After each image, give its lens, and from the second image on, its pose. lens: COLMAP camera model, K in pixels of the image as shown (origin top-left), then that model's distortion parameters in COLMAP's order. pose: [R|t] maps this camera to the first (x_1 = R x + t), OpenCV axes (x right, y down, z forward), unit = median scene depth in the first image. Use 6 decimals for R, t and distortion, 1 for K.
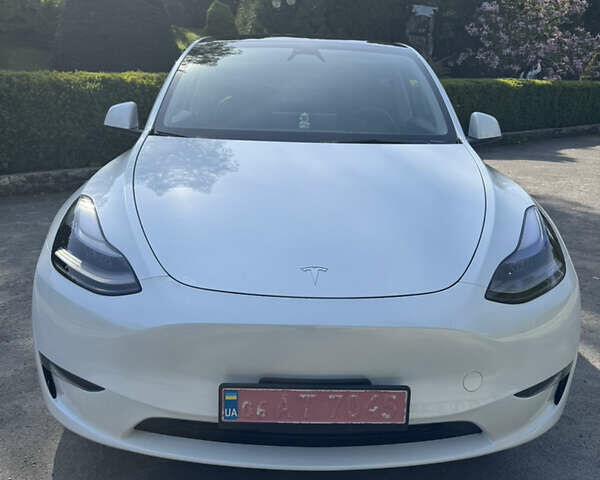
lens RADIAL K [[567.5, 0, 304.2], [0, 567.5, 242.5], [0, 0, 1]] dist [0.051073, 0.000000]
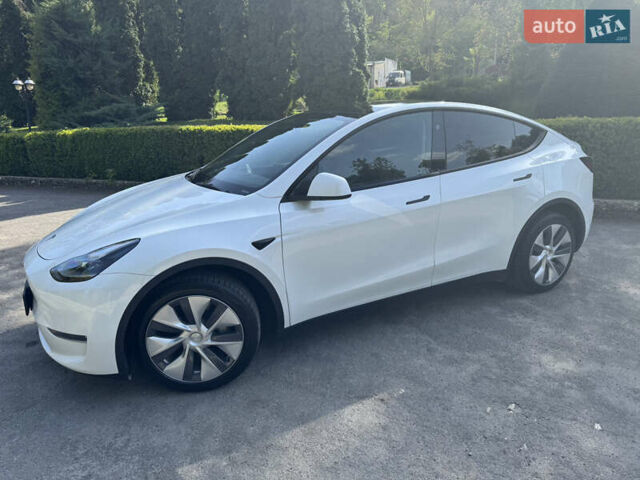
lens RADIAL K [[456.4, 0, 320.2], [0, 456.4, 238.9], [0, 0, 1]] dist [0.023299, -0.028298]
pose [[0.430624, 0.194268, -0.881375, 1.182398], [-0.211437, 0.971098, 0.110740, -0.211439], [0.877415, 0.138668, 0.459254, 0.633171]]
